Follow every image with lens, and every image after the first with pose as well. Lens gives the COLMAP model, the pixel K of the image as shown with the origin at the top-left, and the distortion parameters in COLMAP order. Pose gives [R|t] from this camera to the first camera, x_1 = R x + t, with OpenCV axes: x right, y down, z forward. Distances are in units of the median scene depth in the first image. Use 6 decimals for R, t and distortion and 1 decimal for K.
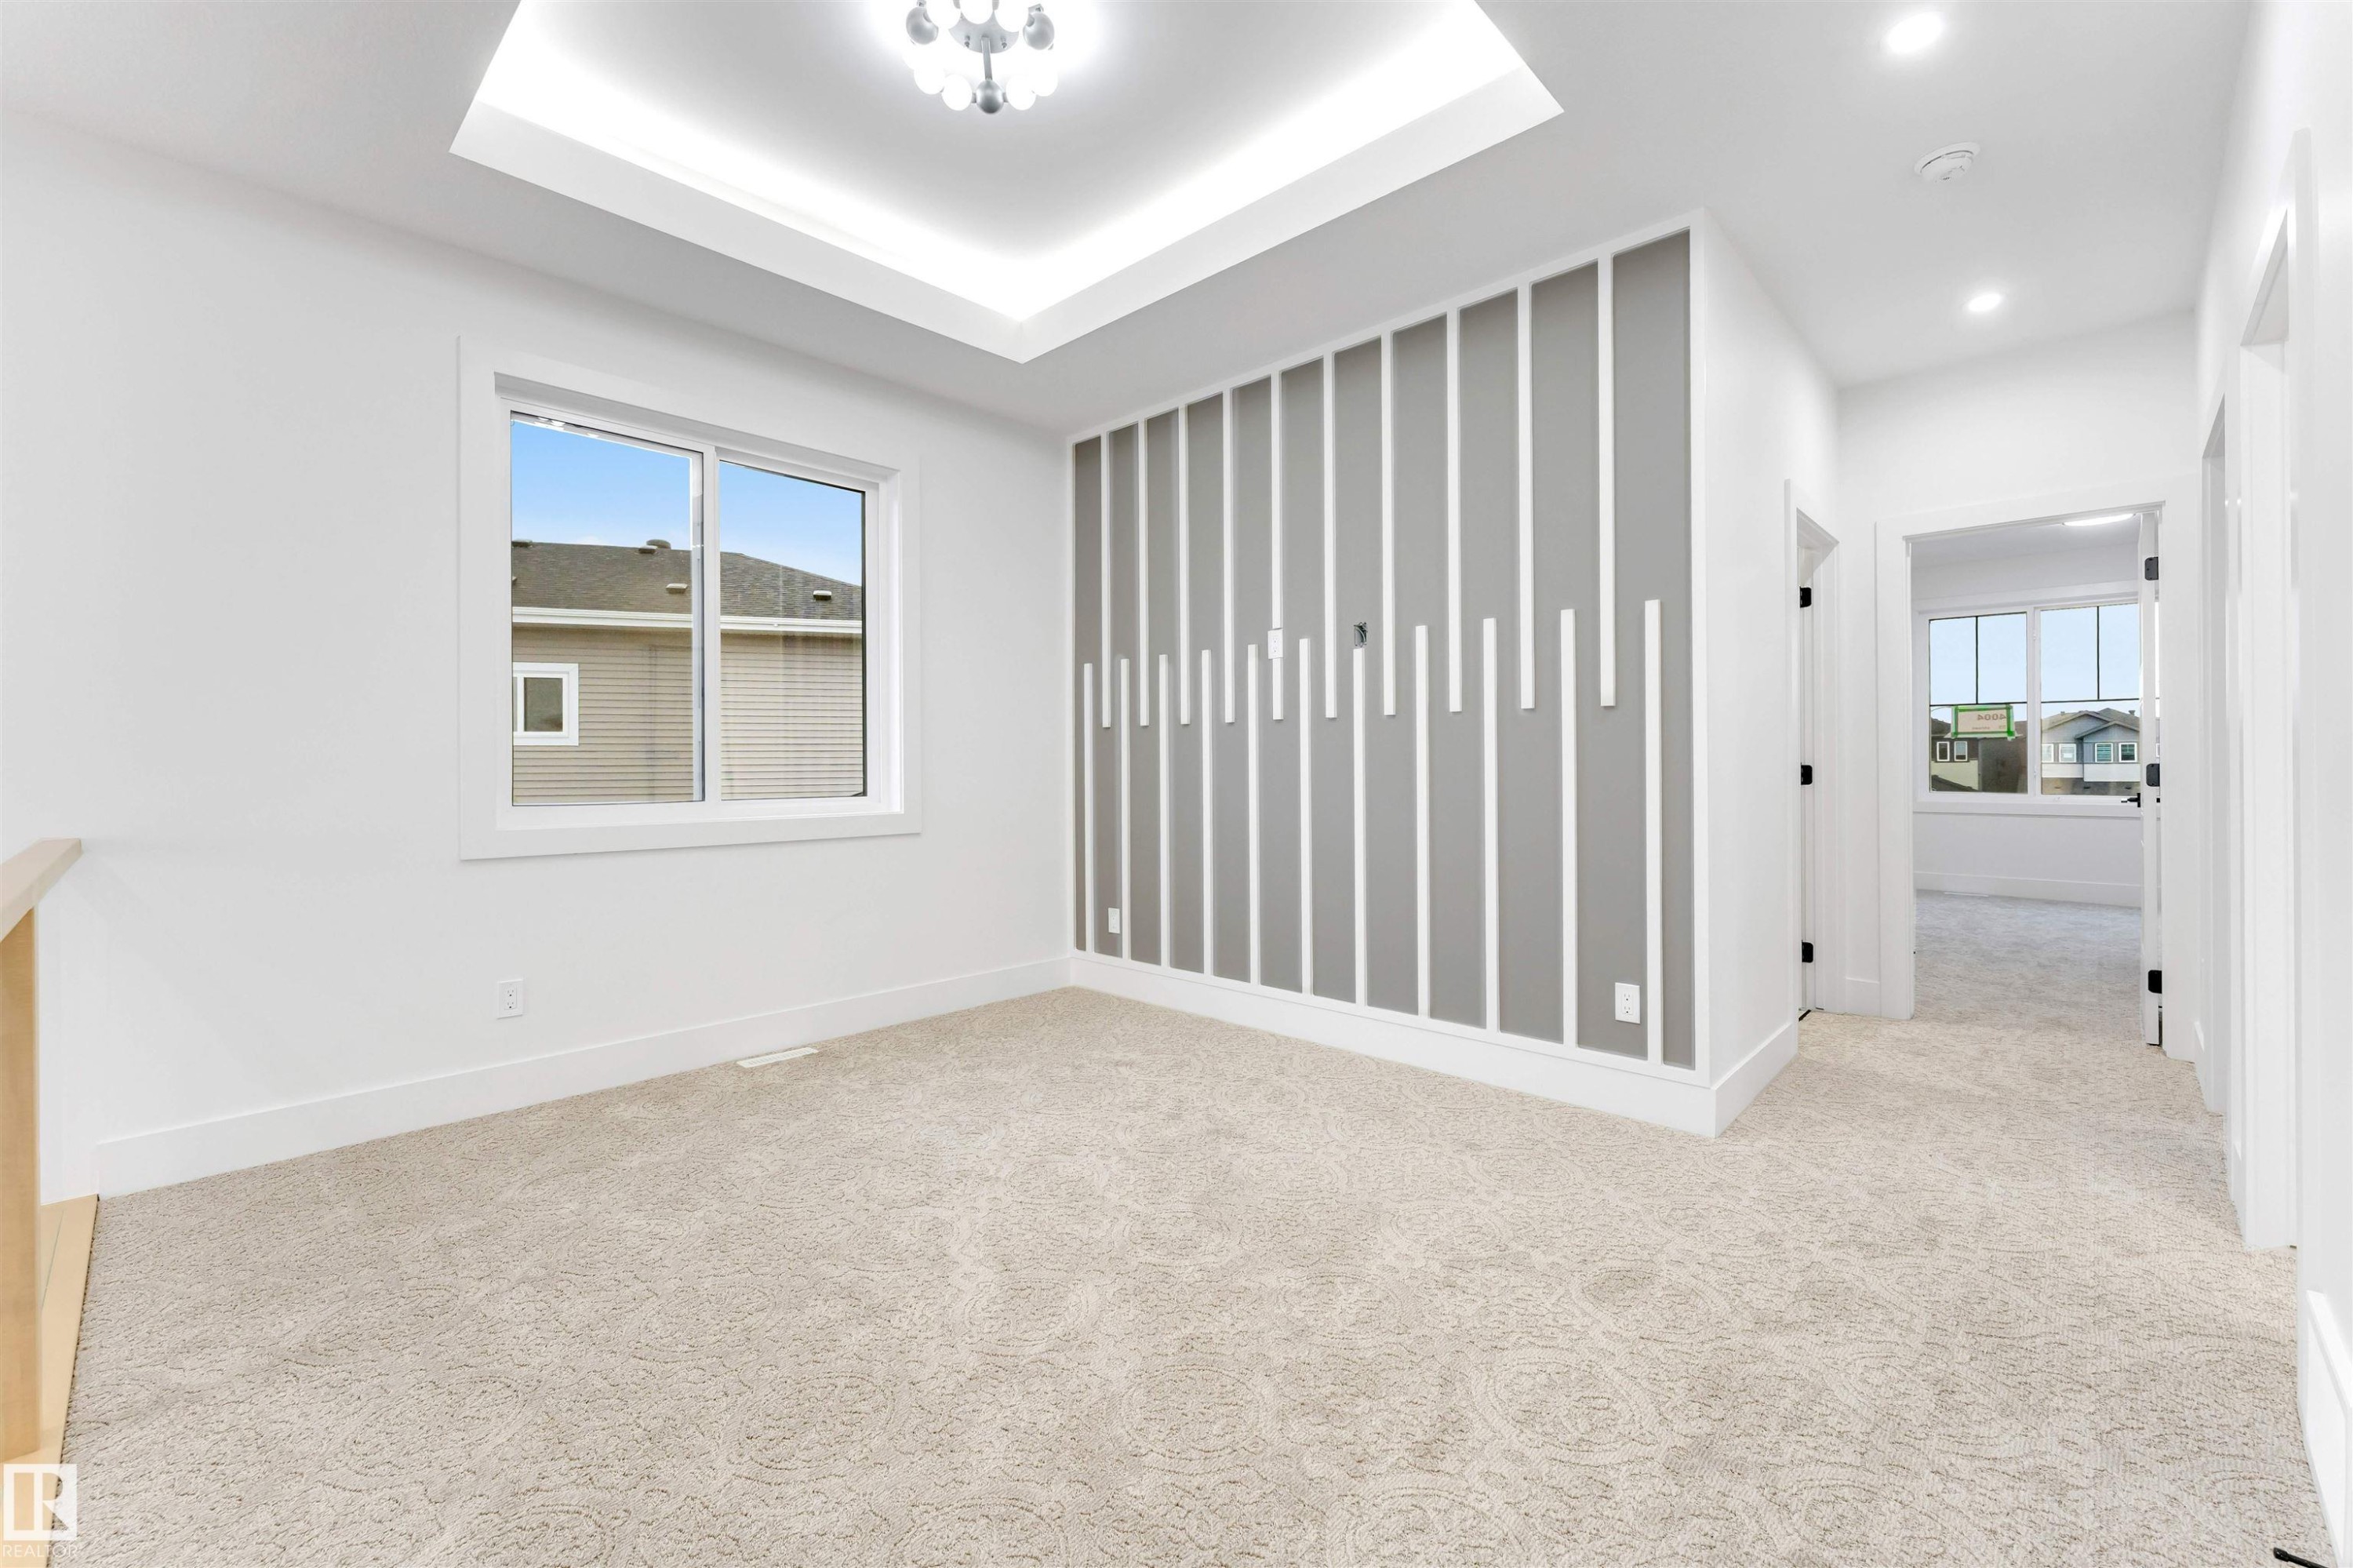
lens RADIAL K [[952.1, 0, 1161.4], [0, 952.1, 764.1], [0, 0, 1]] dist [-0.017769, -0.000272]
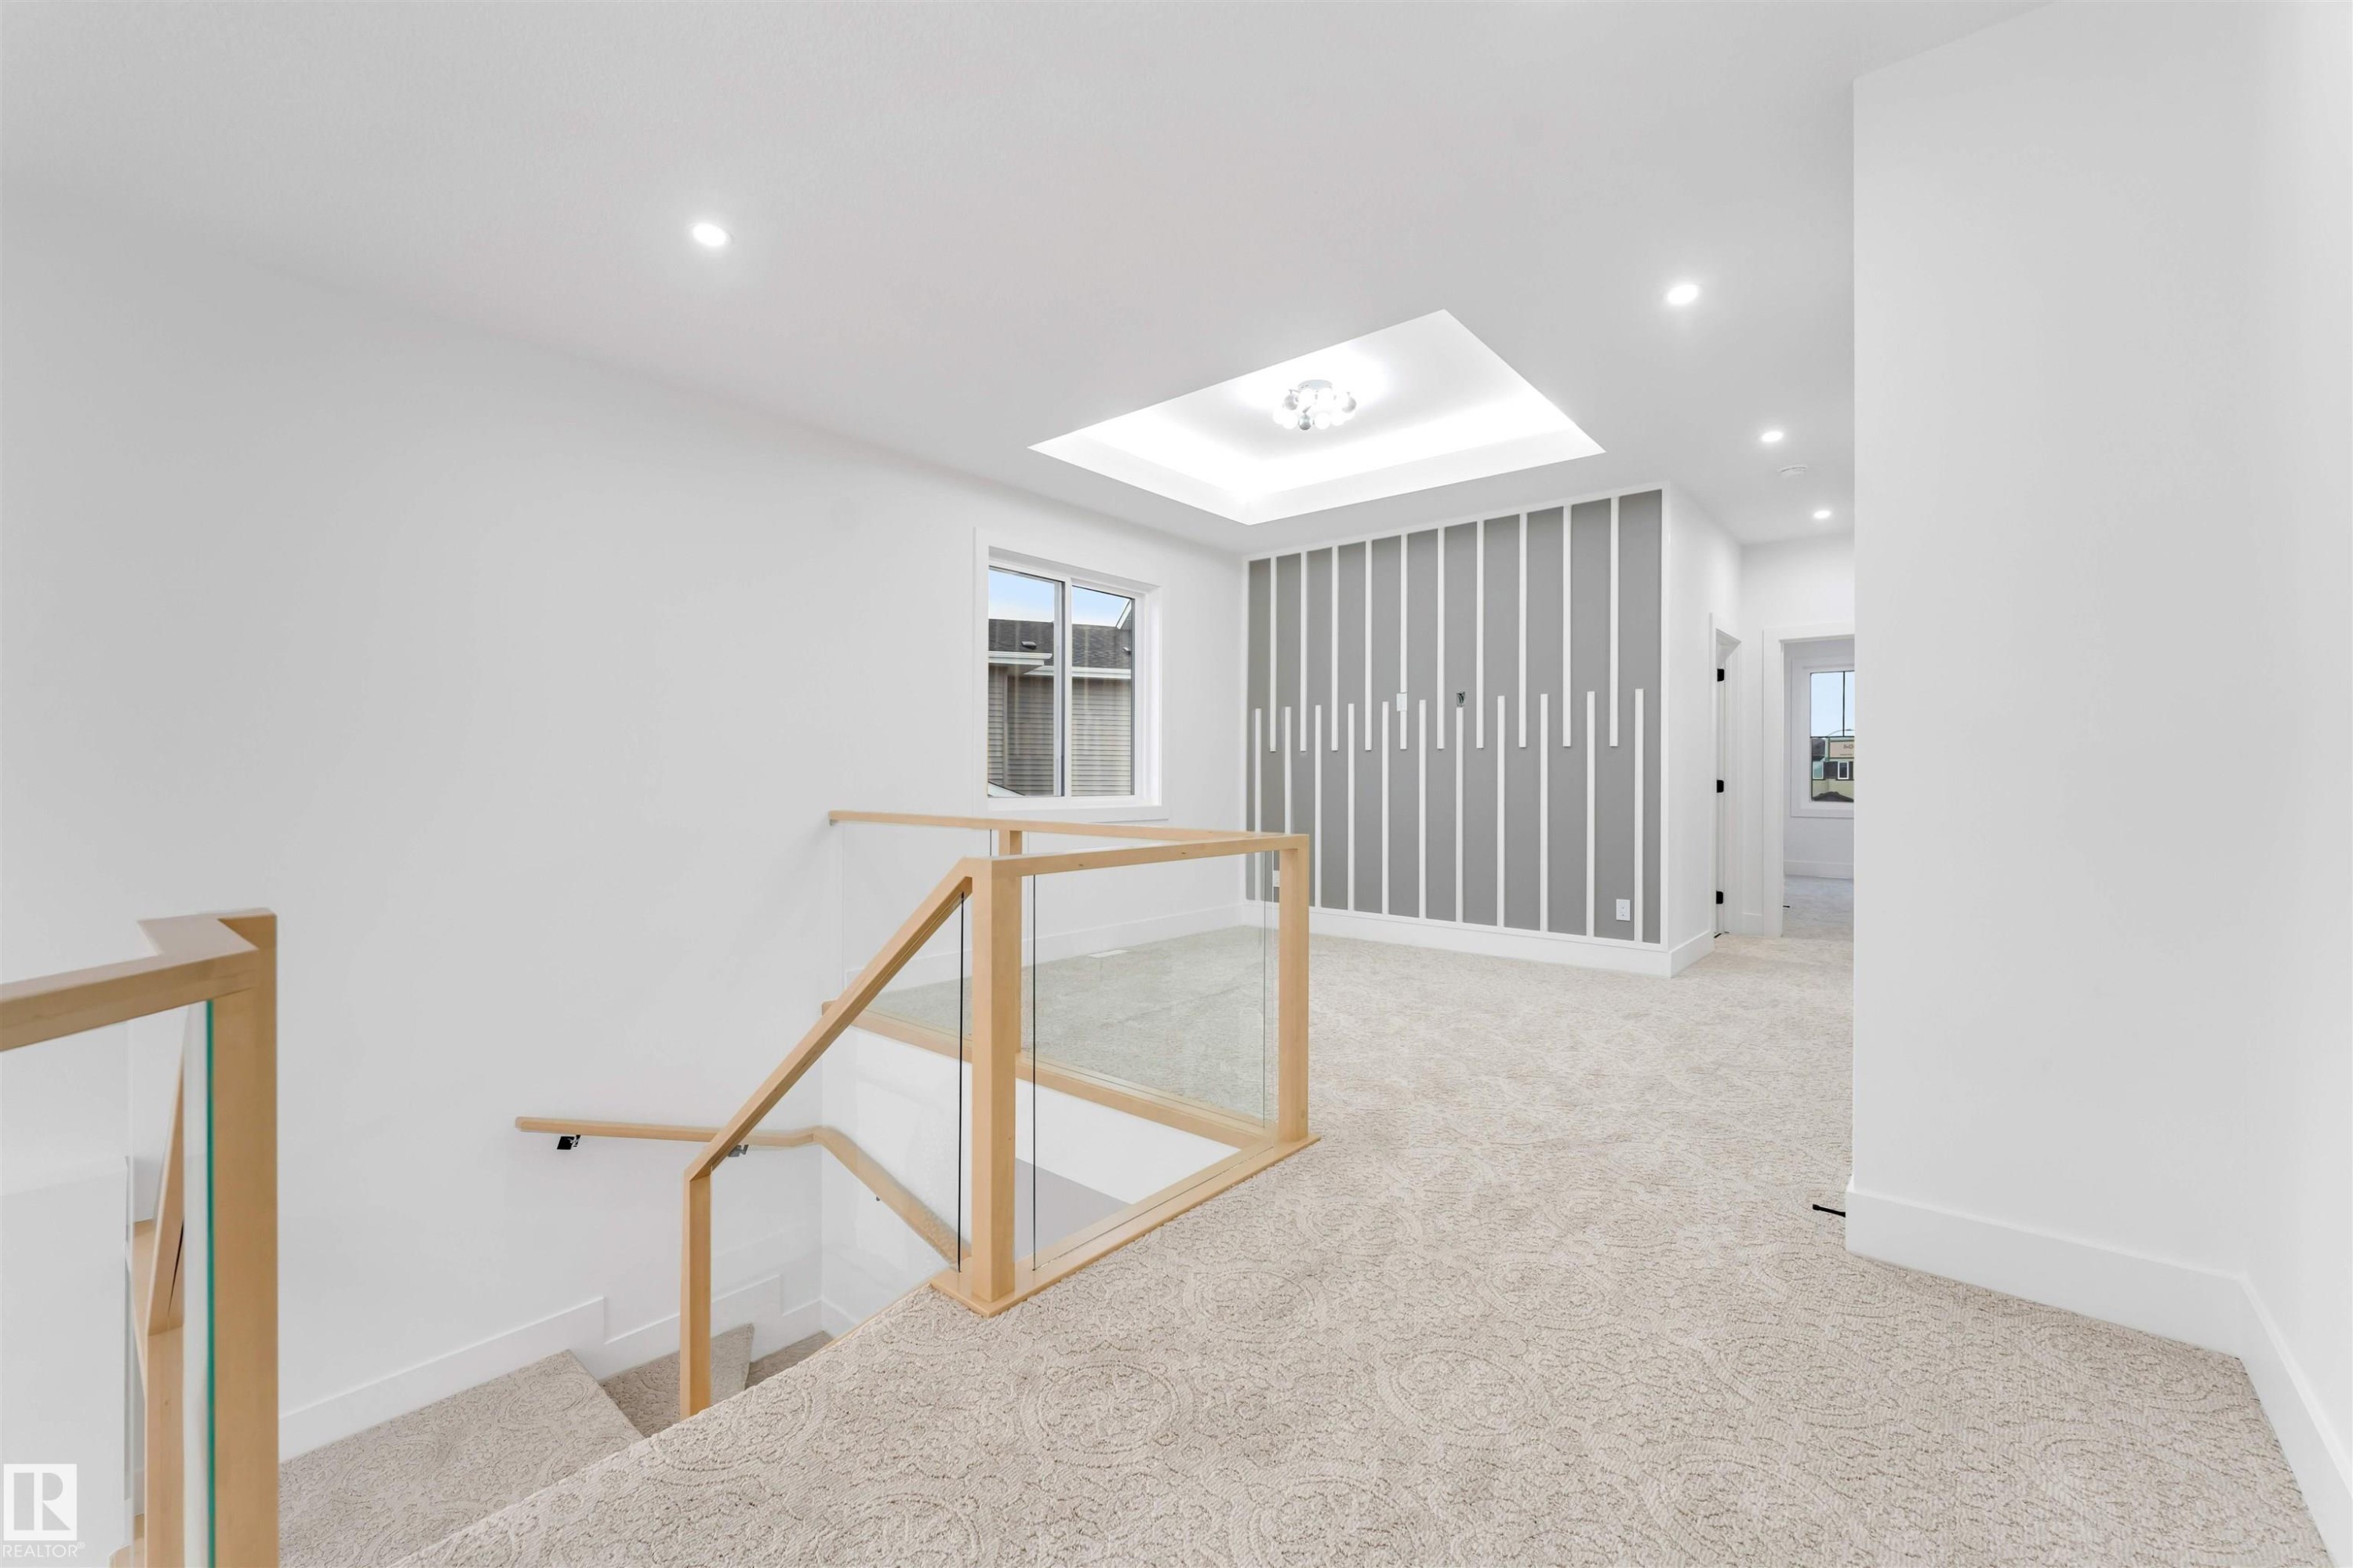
lens RADIAL K [[960.7, 0, 1124.2], [0, 960.7, 776.3], [0, 0, 1]] dist [-0.032872, 0.000002]
pose [[0.999288, 0.009199, 0.036586, -0.436621], [-0.009234, 0.999957, 0.000793, 0.002388], [-0.036577, -0.001130, 0.999330, -0.644844]]
